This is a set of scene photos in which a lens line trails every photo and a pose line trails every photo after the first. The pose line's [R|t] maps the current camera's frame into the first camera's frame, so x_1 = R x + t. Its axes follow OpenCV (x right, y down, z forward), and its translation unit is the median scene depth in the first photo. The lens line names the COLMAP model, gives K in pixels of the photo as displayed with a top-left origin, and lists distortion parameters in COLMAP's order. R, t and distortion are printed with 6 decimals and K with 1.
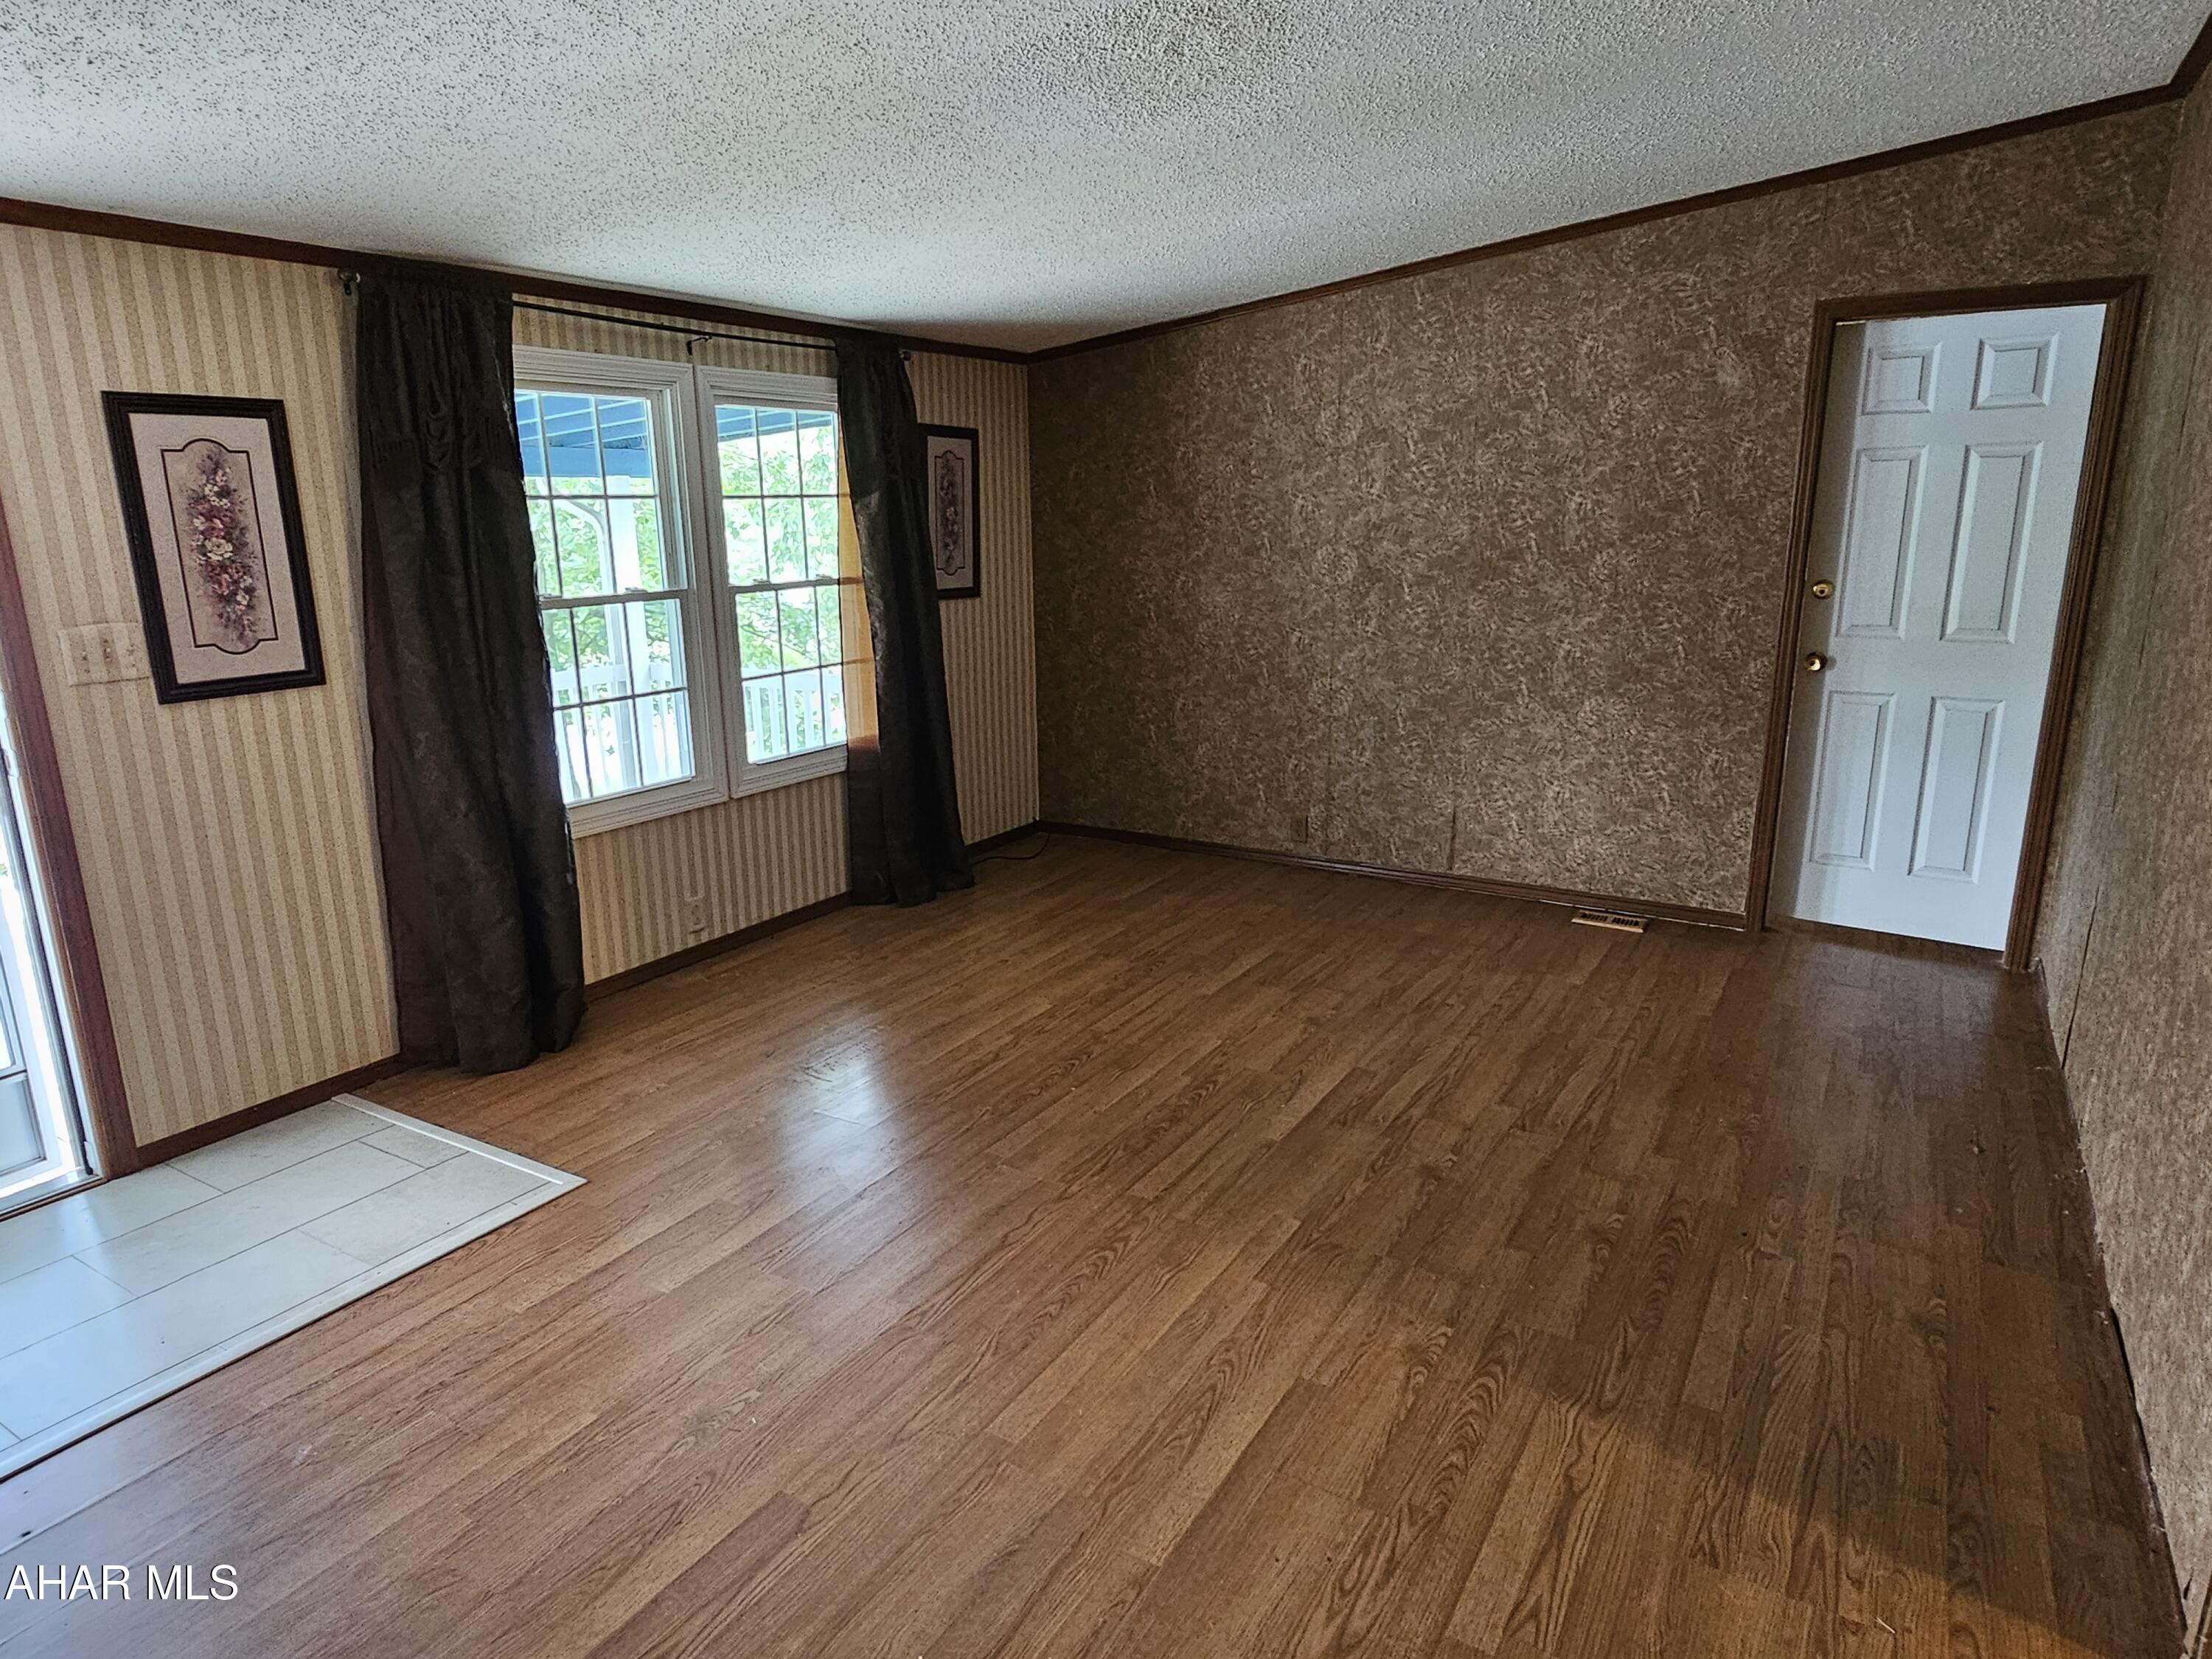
lens RADIAL K [[1307.9, 0, 1106.0], [0, 1307.9, 829.5], [0, 0, 1]] dist [0.000857, -0.000016]
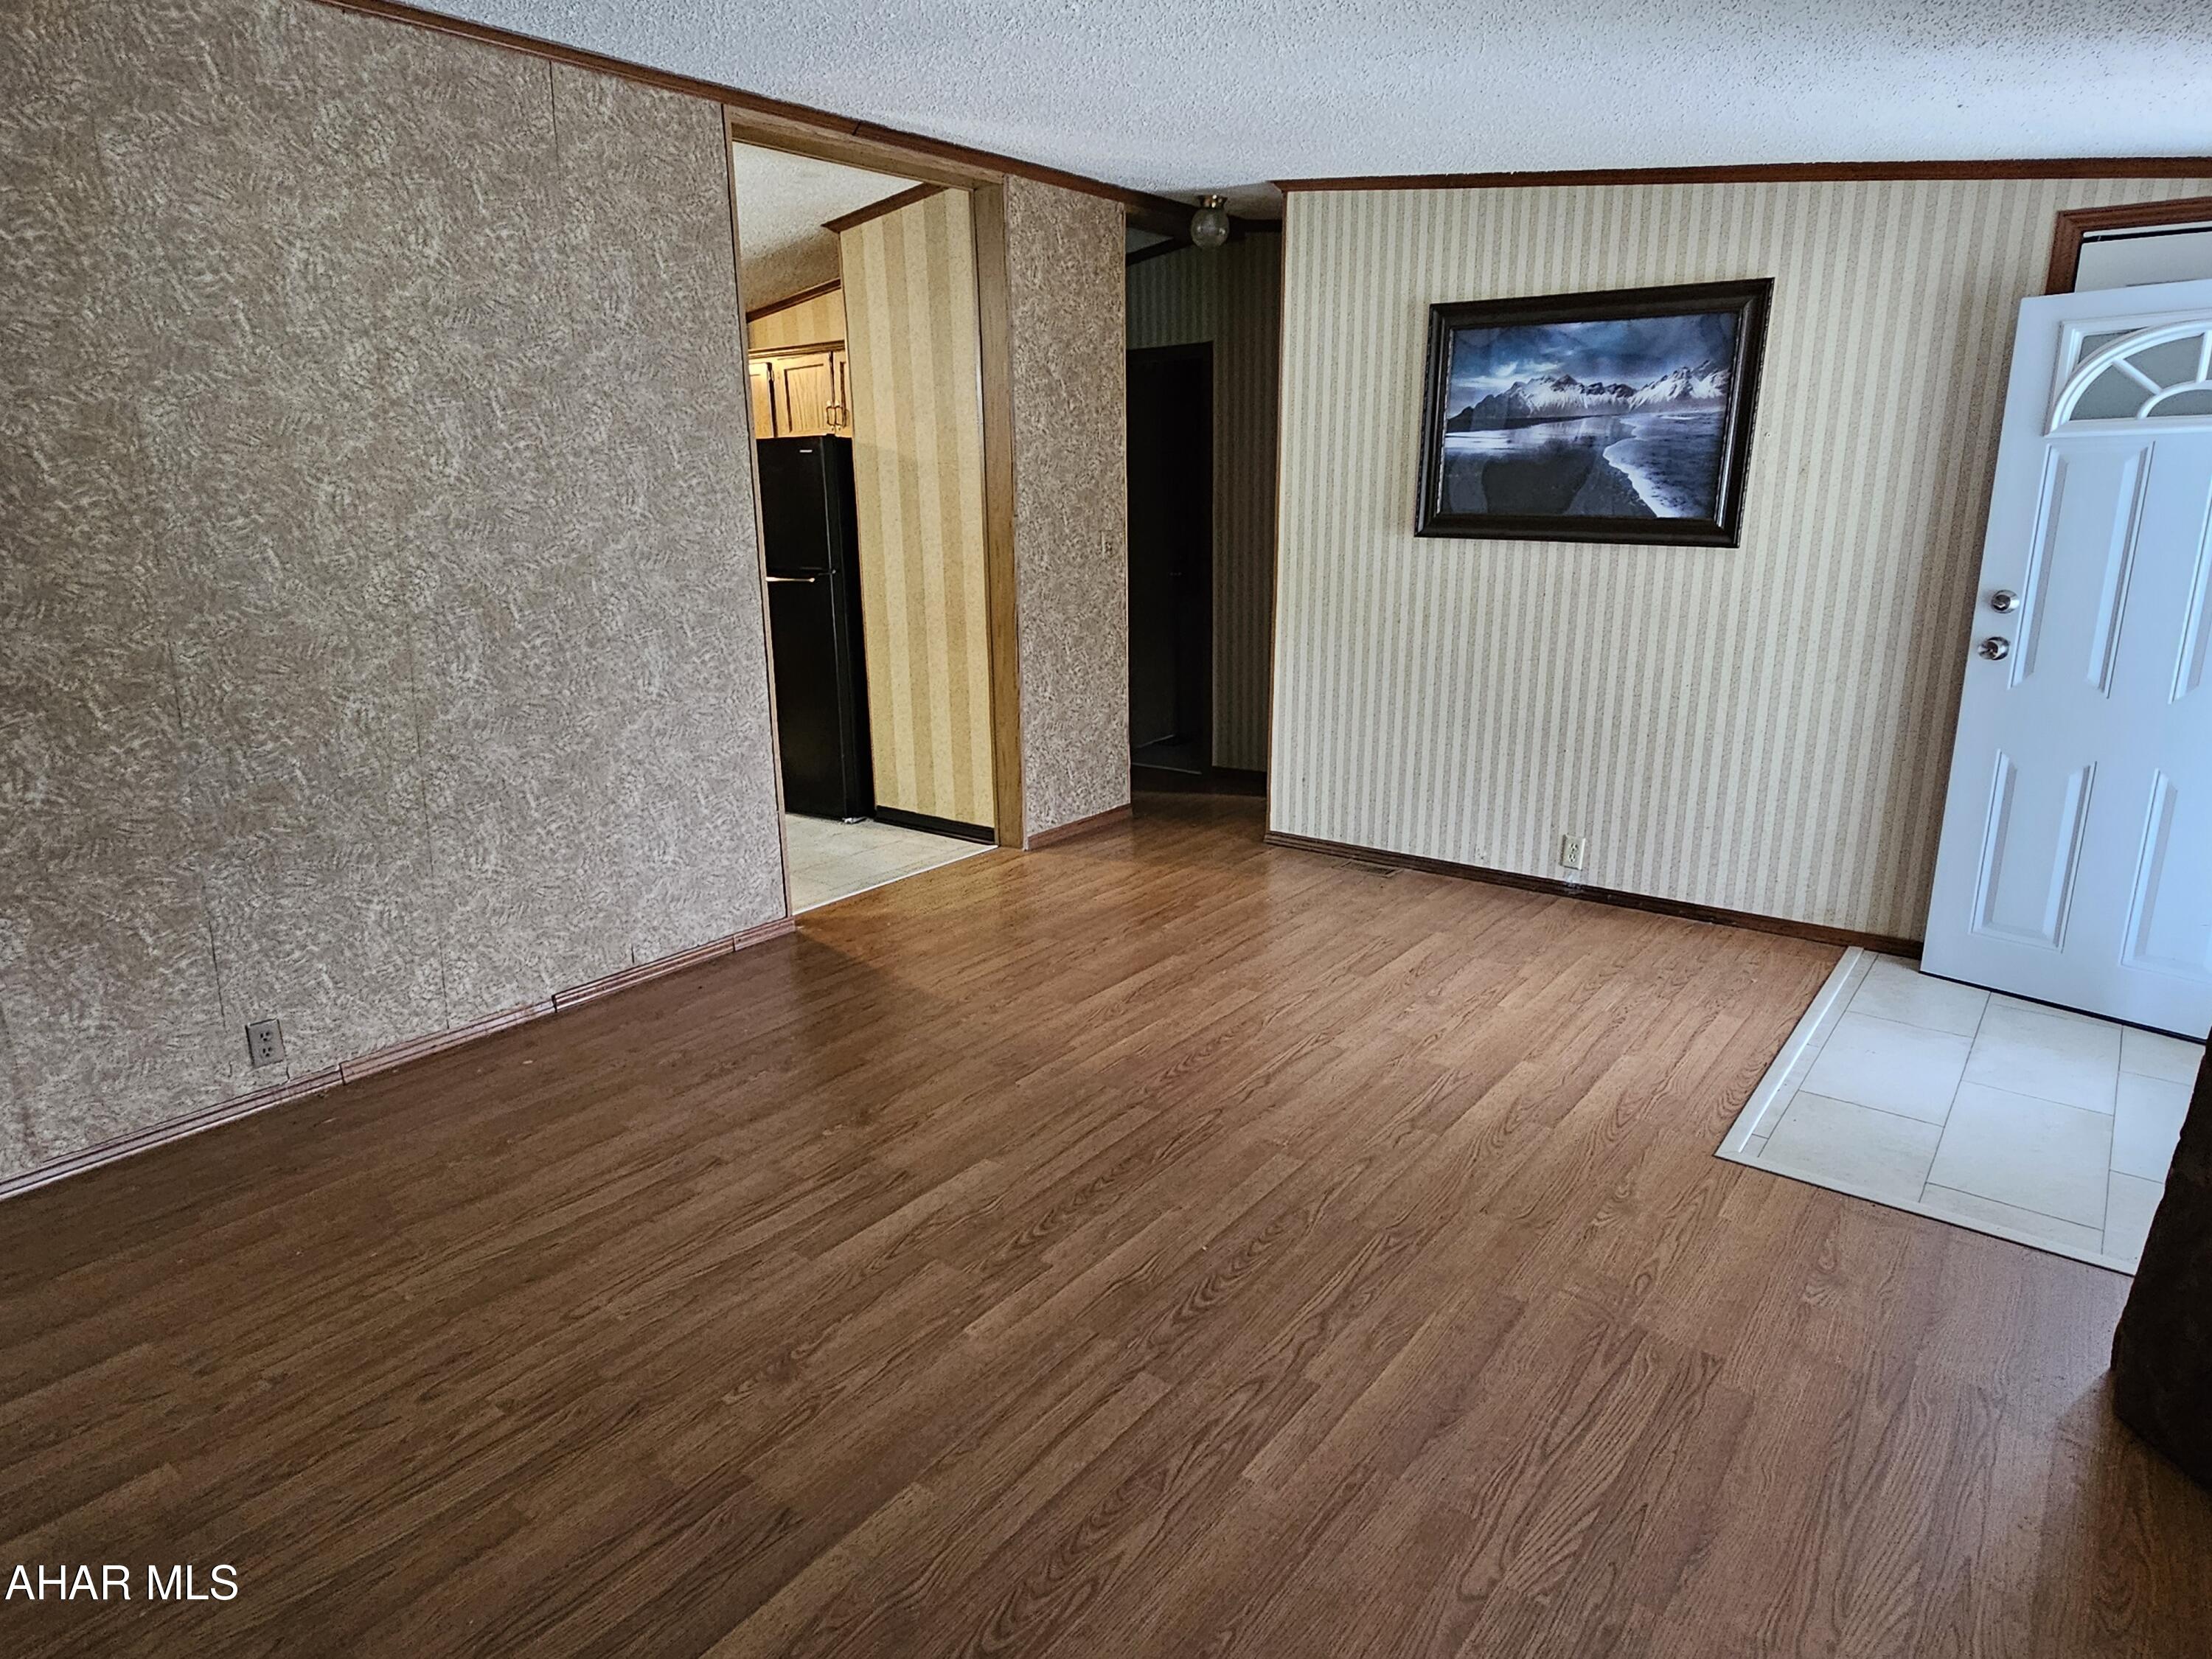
lens RADIAL K [[1307.9, 0, 1106.0], [0, 1307.9, 829.5], [0, 0, 1]] dist [0.000857, -0.000016]
pose [[-0.993097, -0.000496, 0.117293, -0.058786], [0.056259, 0.875446, 0.480030, -0.389575], [-0.102922, 0.483315, -0.869375, 1.610862]]
